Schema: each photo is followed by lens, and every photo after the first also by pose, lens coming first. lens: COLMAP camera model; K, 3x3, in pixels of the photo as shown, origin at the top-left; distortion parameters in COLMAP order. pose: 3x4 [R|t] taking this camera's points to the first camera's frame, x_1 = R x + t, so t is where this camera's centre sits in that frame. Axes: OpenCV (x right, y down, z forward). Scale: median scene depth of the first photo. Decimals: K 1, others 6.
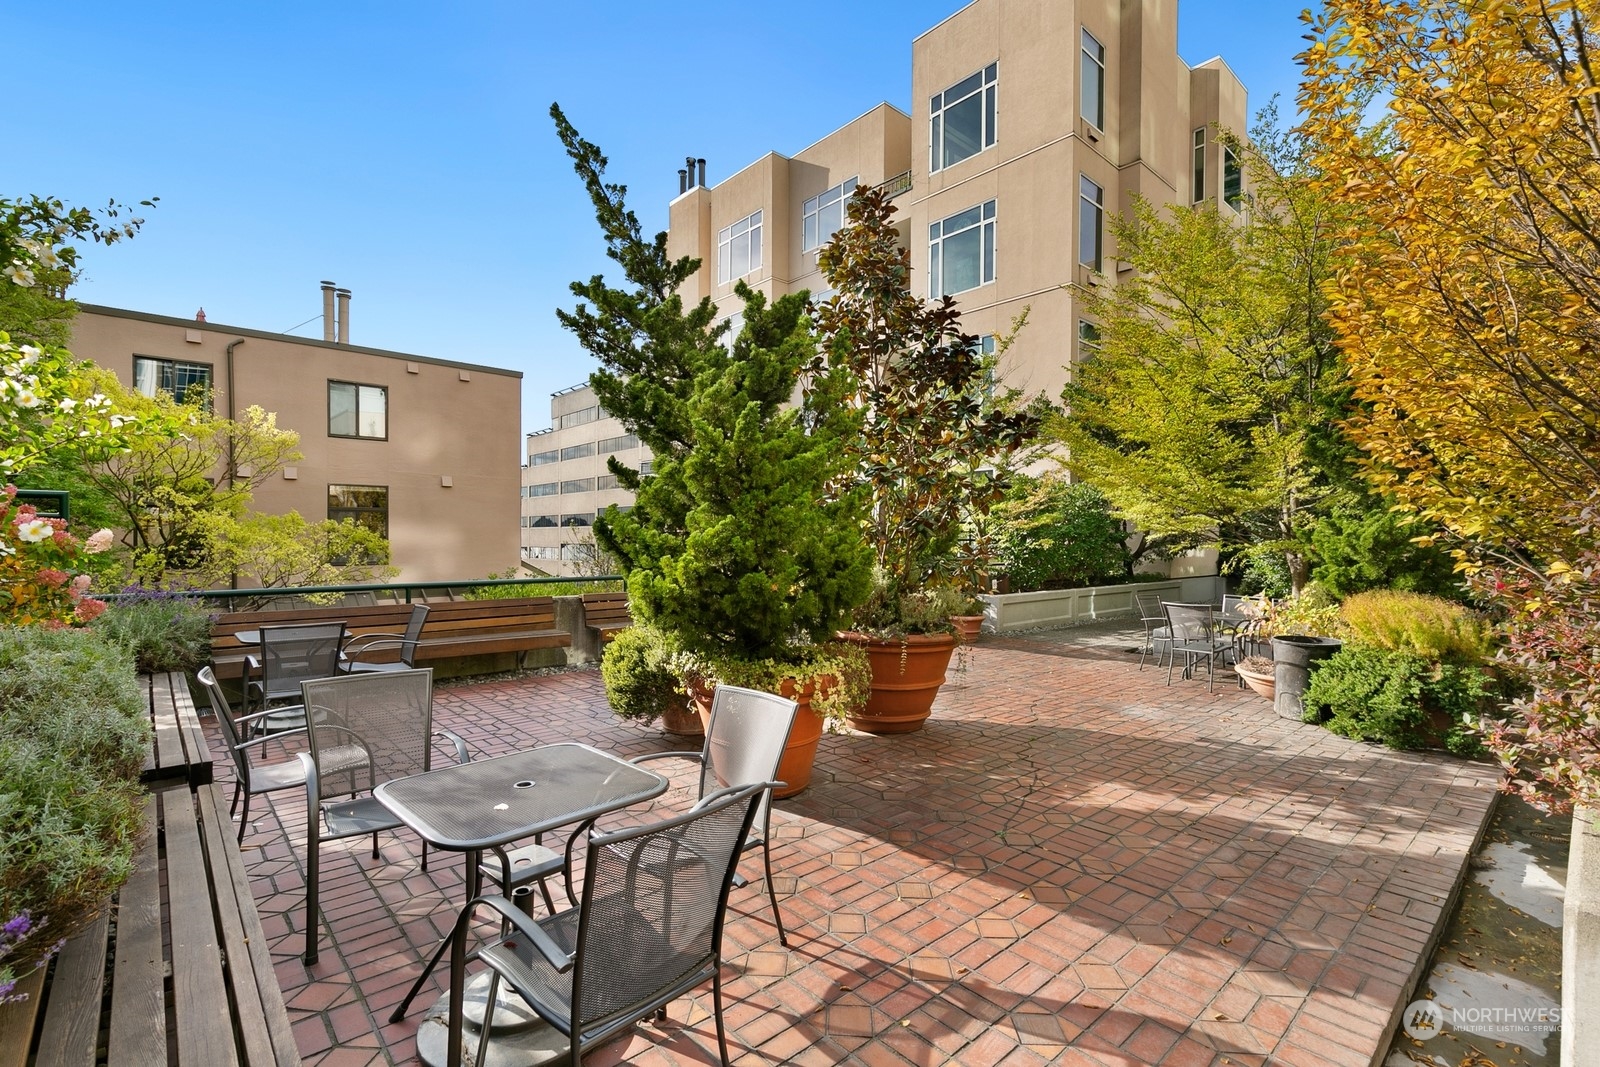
lens RADIAL K [[726.0, 0, 797.7], [0, 726.0, 533.0], [0, 0, 1]] dist [0.006003, -0.000459]
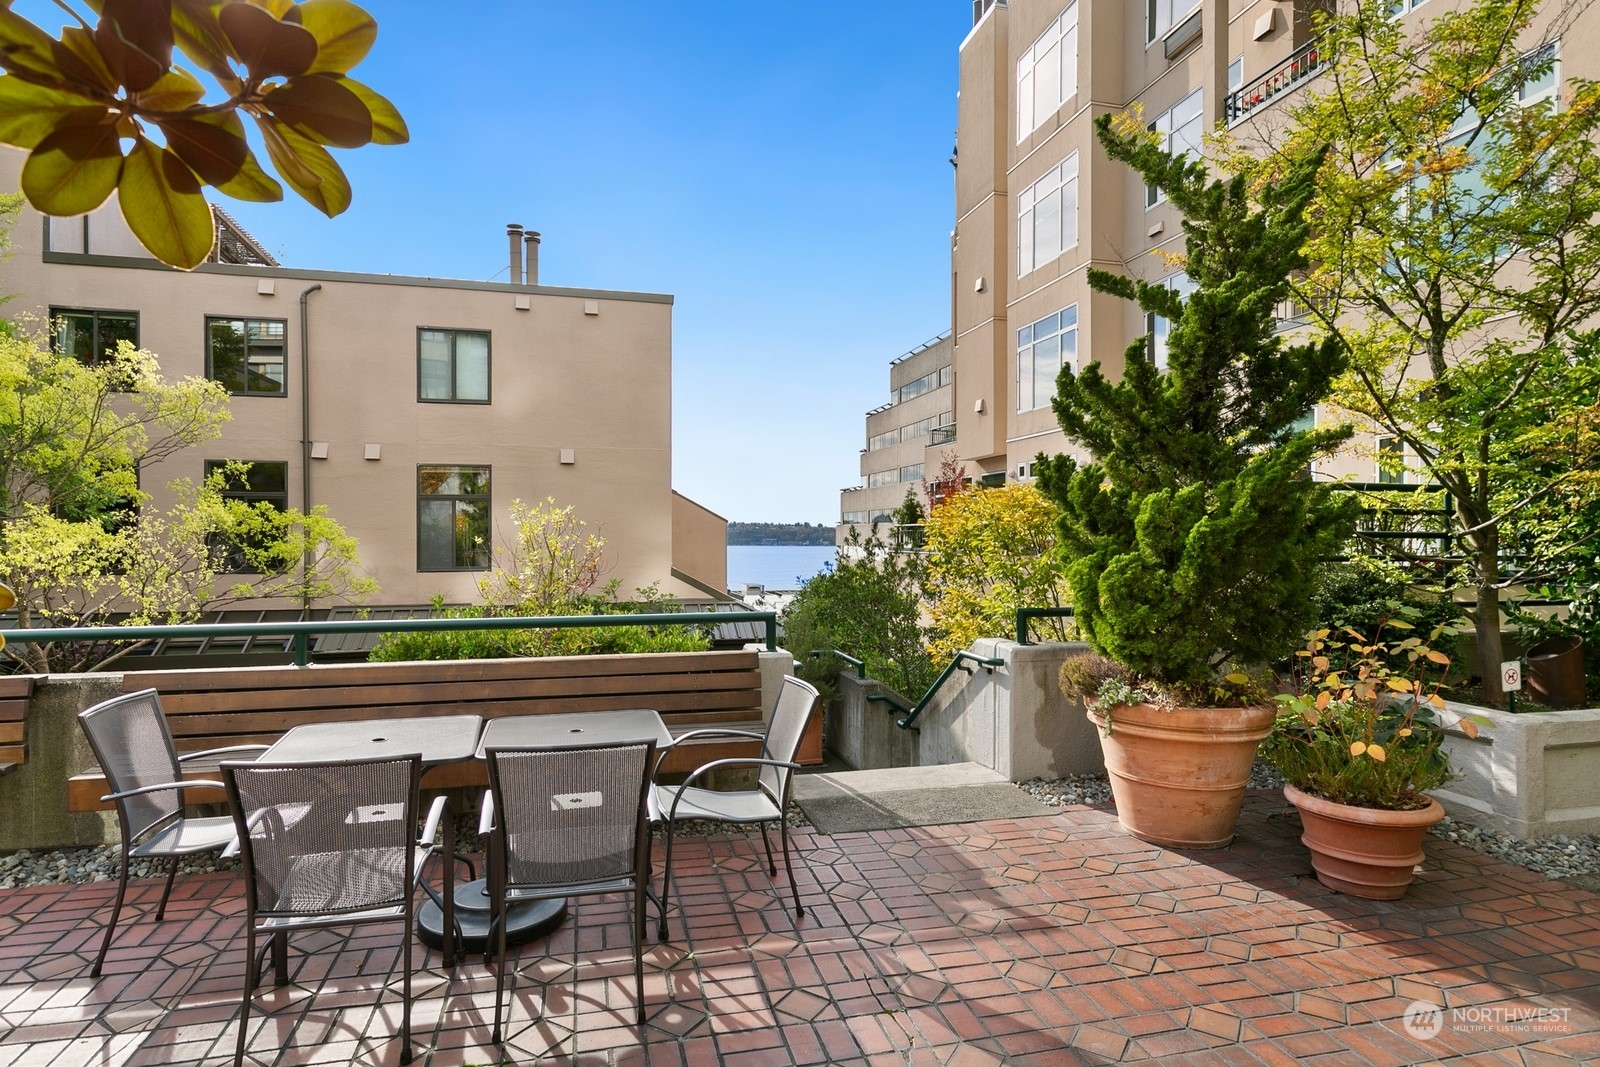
lens RADIAL K [[862.6, 0, 800.0], [0, 862.6, 533.5], [0, 0, 1]] dist [-0.000144, -0.000299]
pose [[0.885154, -0.003696, -0.465283, 0.096993], [0.005442, 0.999982, 0.002409, 0.003630], [0.465266, -0.004664, 0.885159, 0.294664]]
